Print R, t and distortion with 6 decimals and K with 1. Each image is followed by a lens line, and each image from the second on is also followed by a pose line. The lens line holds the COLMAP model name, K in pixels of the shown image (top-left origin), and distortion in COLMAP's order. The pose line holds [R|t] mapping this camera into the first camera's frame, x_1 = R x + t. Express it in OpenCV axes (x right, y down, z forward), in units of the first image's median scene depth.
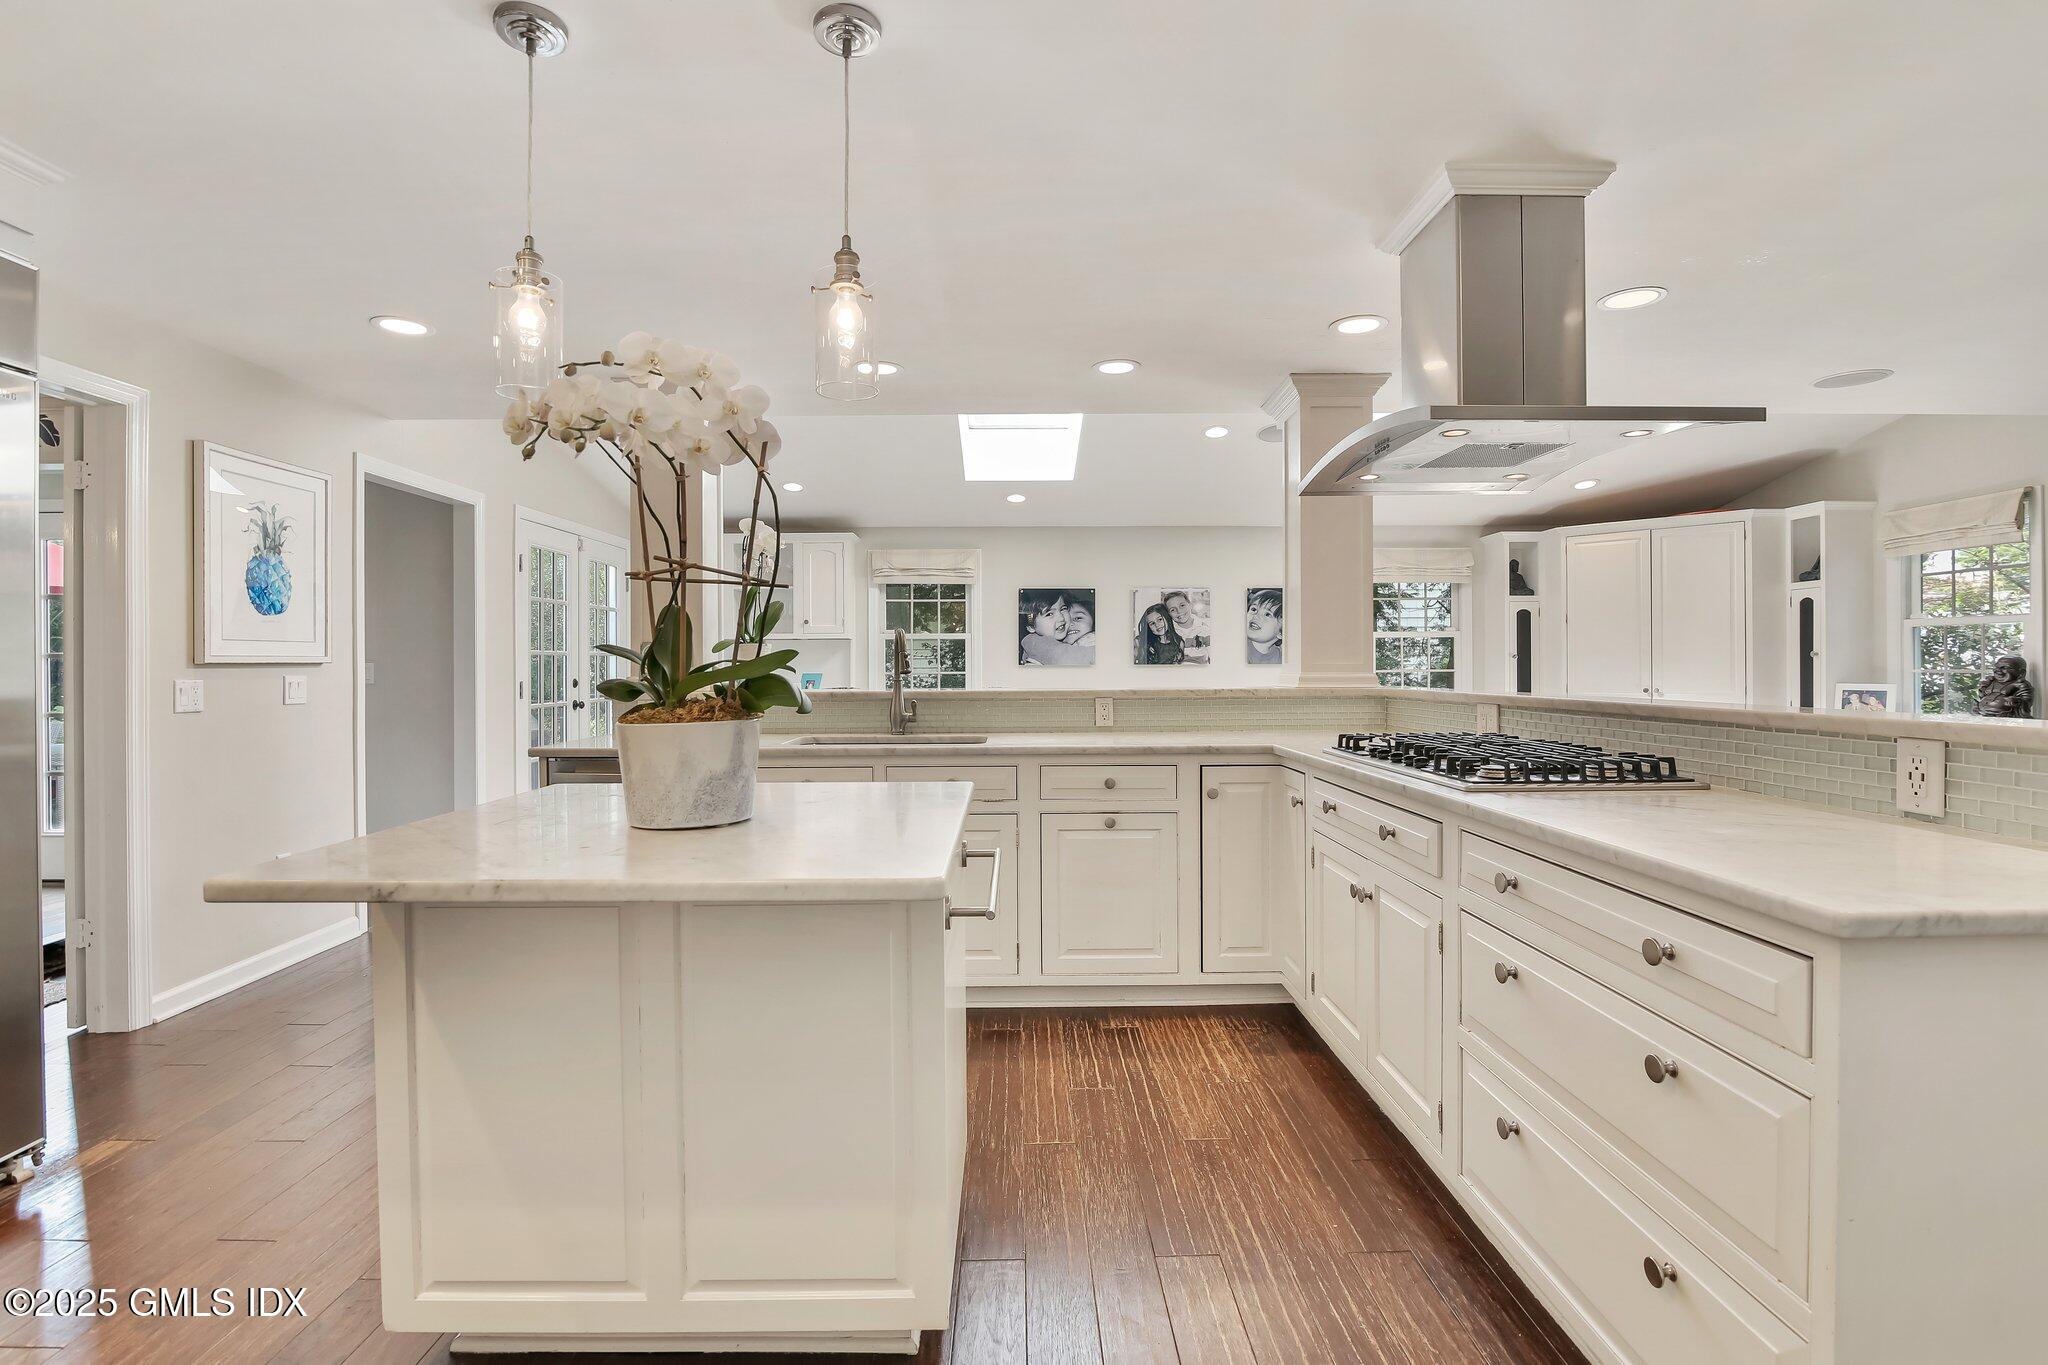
lens RADIAL K [[942.3, 0, 1022.0], [0, 942.3, 668.0], [0, 0, 1]] dist [-0.018906, 0.002167]
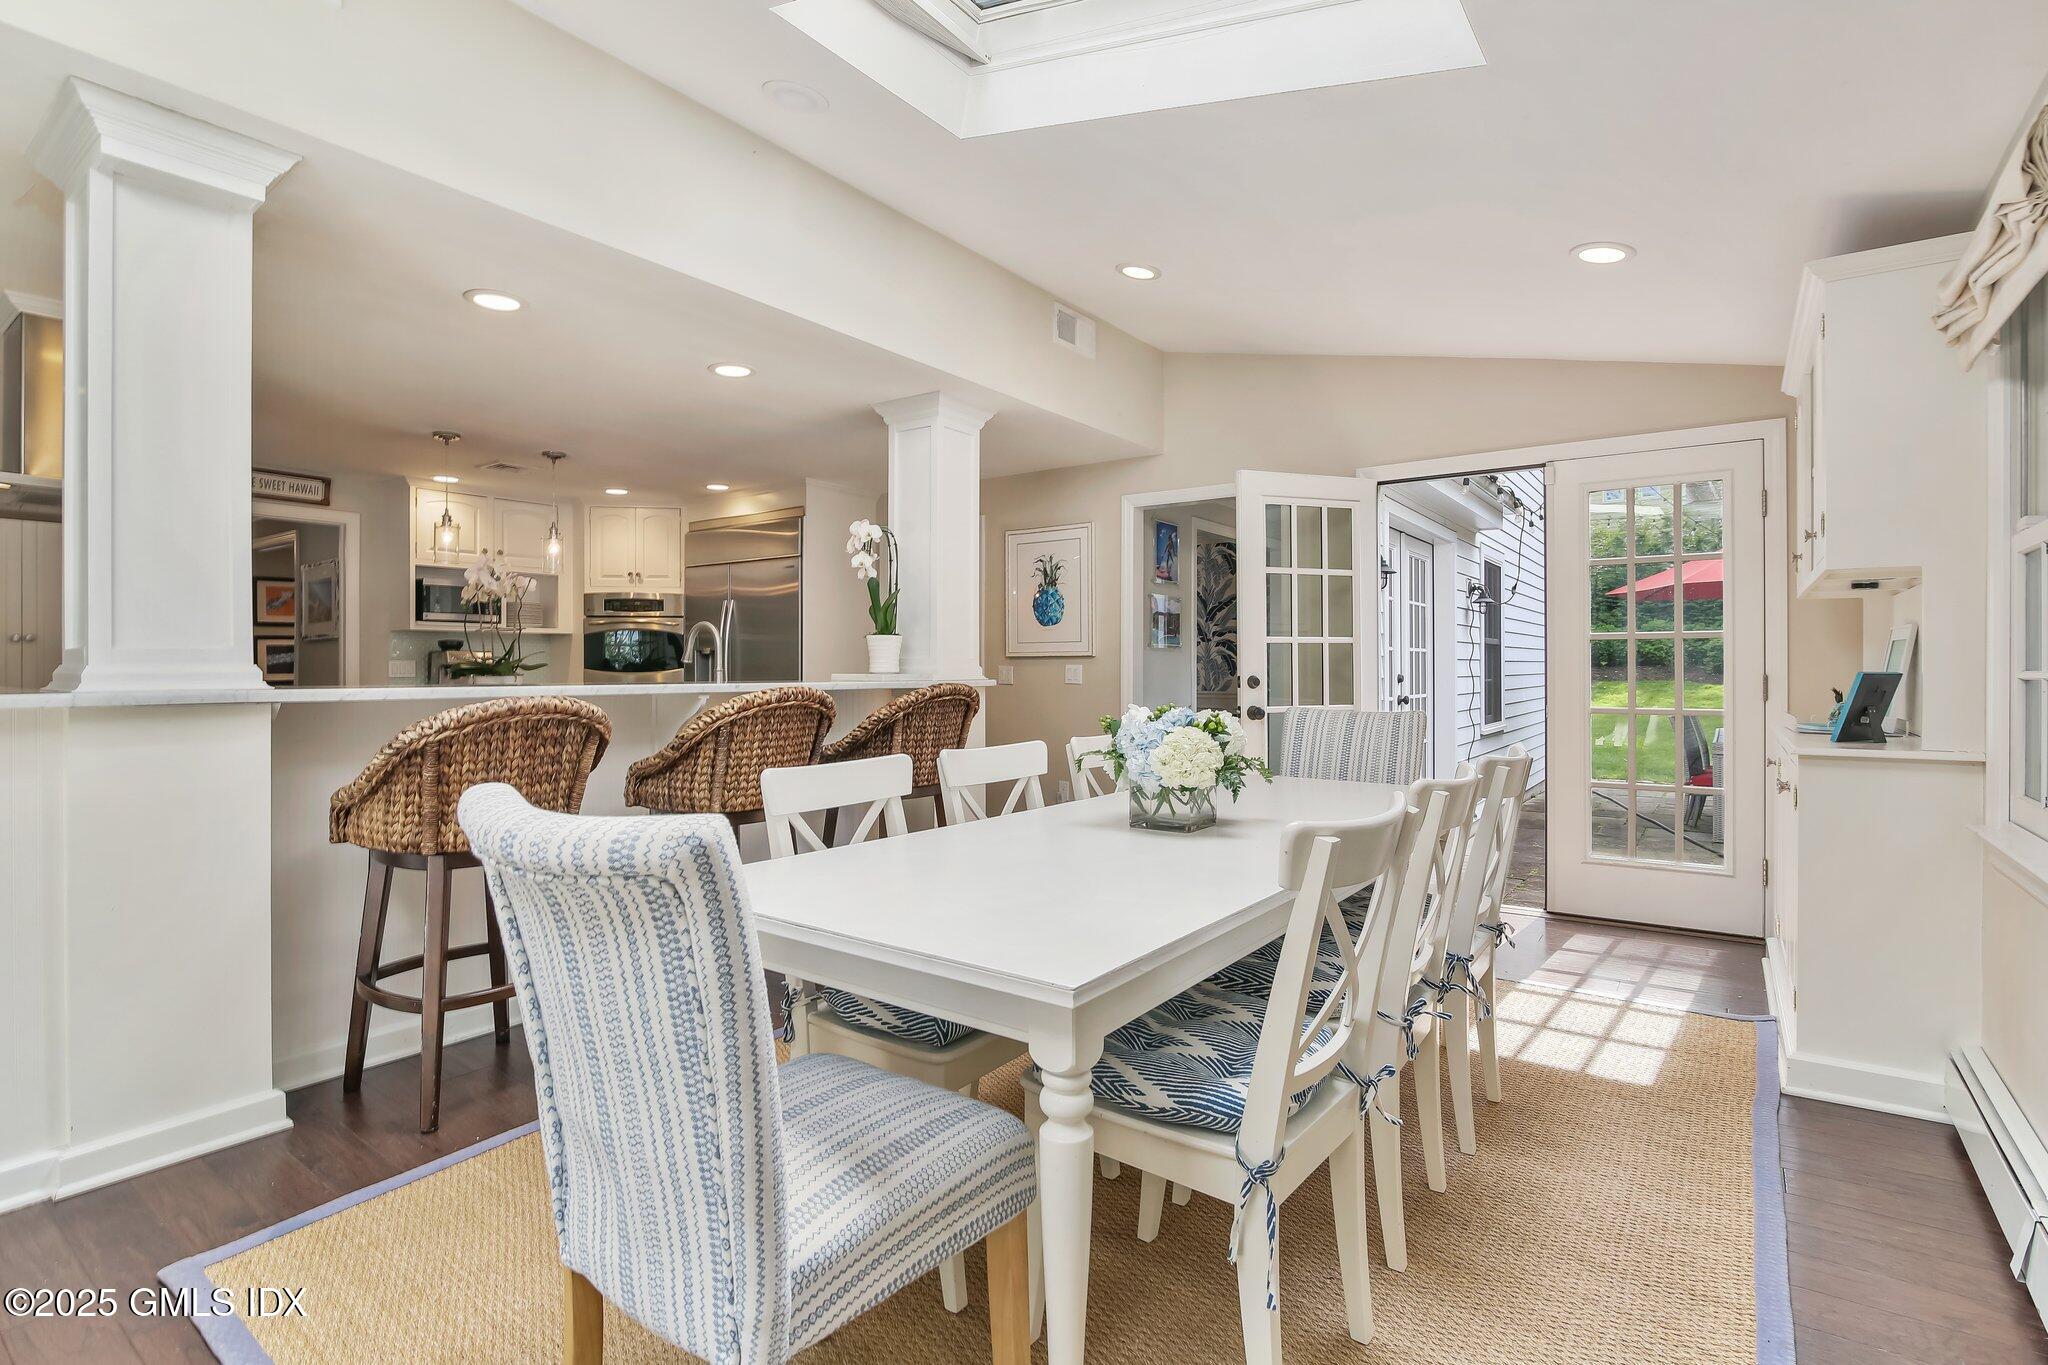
lens RADIAL K [[942.3, 0, 1033.3], [0, 942.3, 674.7], [0, 0, 1]] dist [-0.018906, 0.002167]
pose [[-0.600108, 0.007996, -0.799879, 0.234460], [0.001219, 0.999958, 0.009081, 0.005431], [0.799918, 0.004474, -0.600093, 0.940490]]
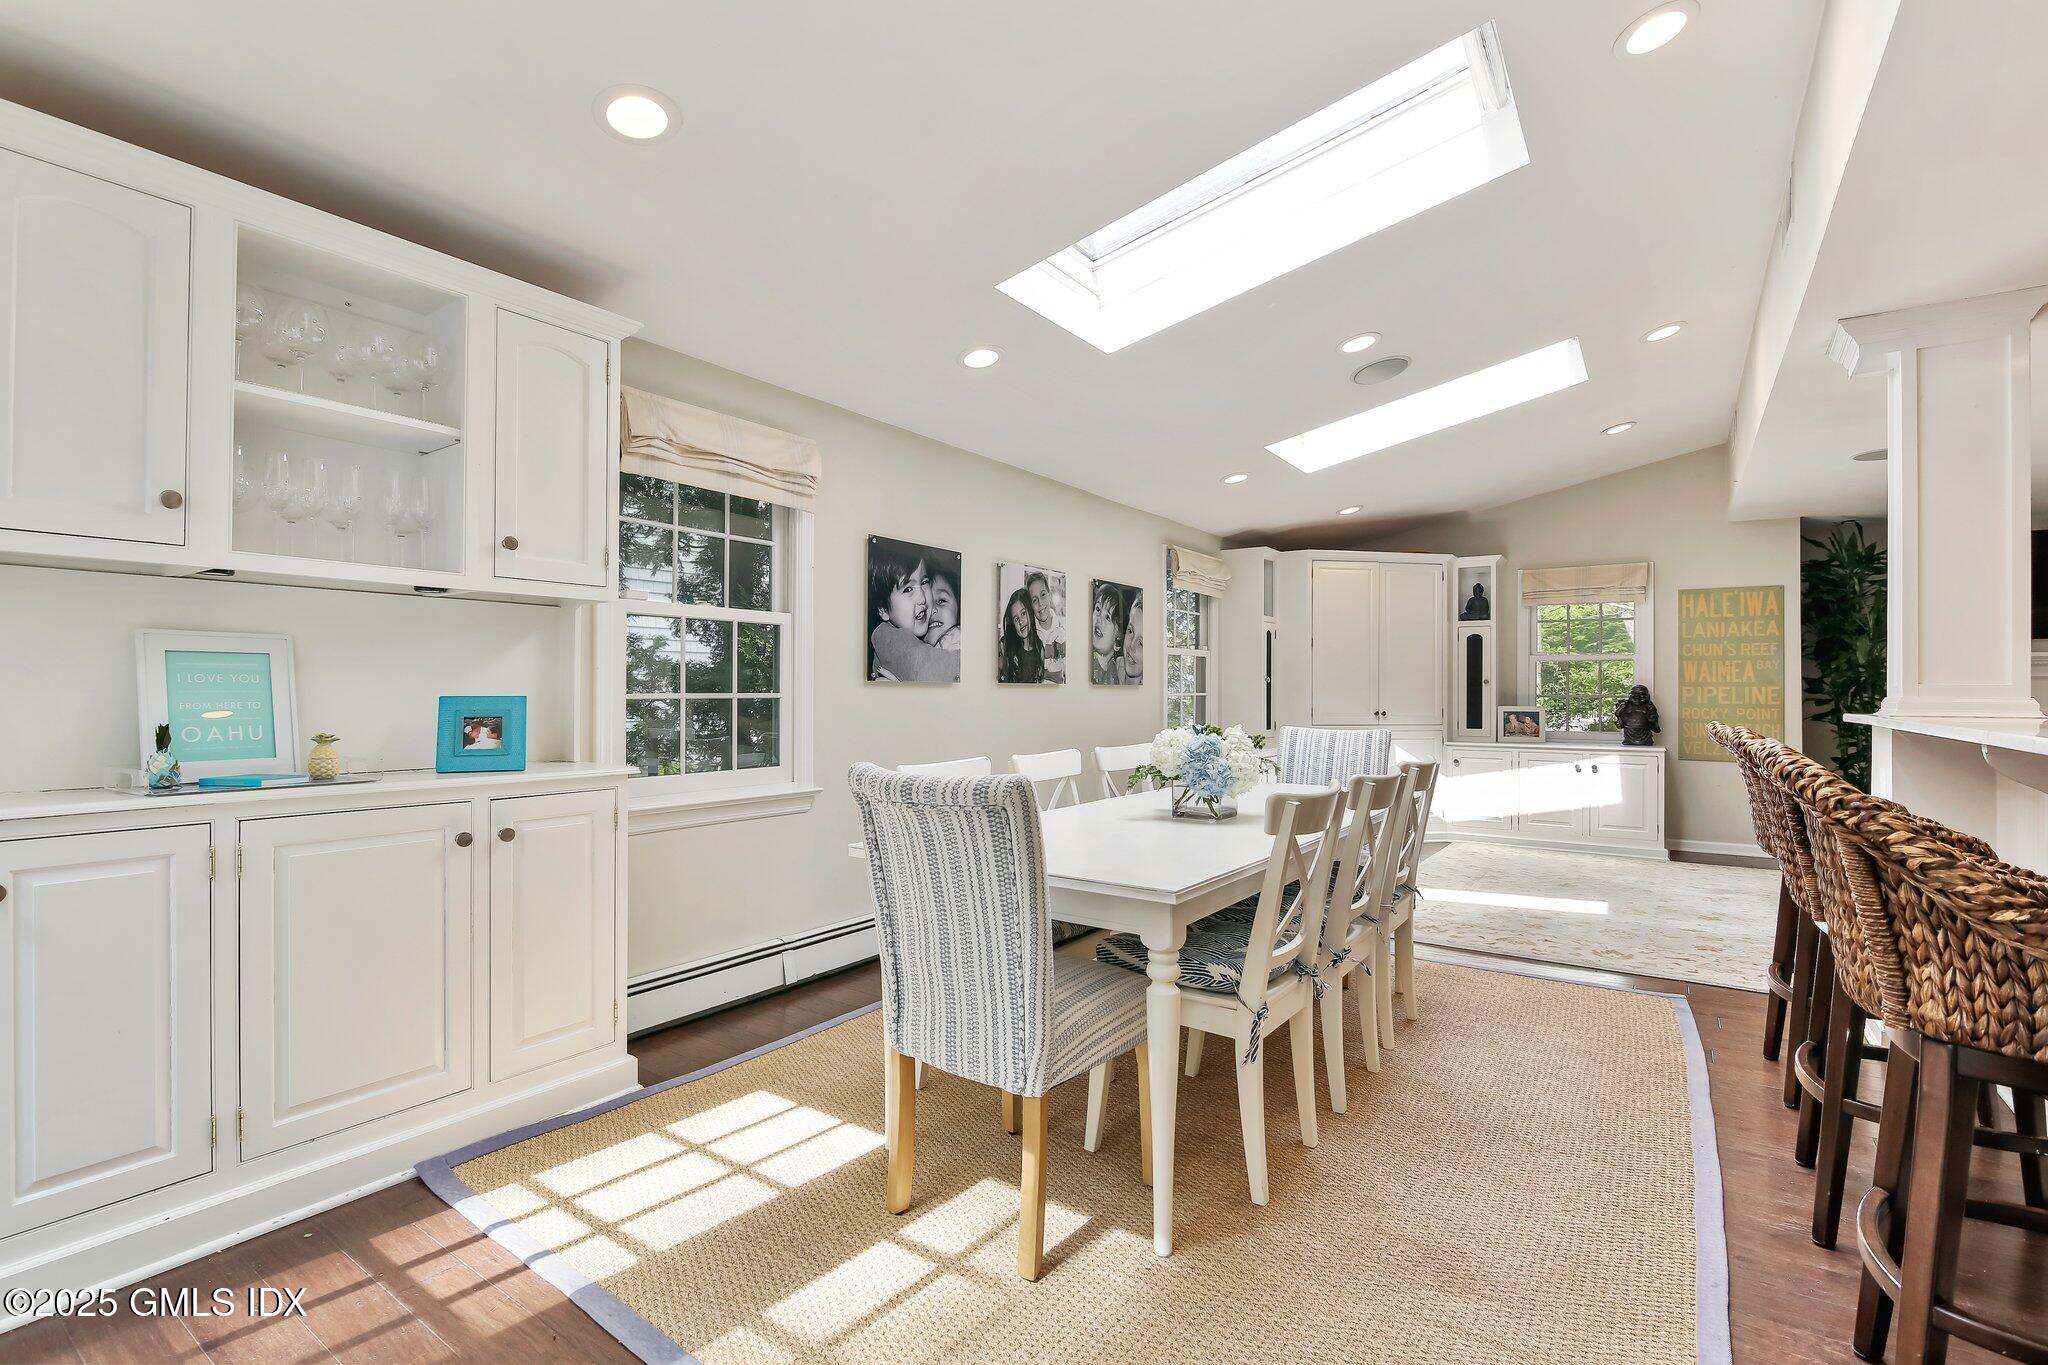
lens RADIAL K [[942.3, 0, 1016.1], [0, 942.3, 686.8], [0, 0, 1]] dist [-0.018906, 0.002167]
pose [[0.579540, 0.009632, 0.814887, -0.381019], [-0.006207, 0.999953, -0.007405, 0.003438], [-0.814920, -0.000767, 0.579572, 0.630977]]
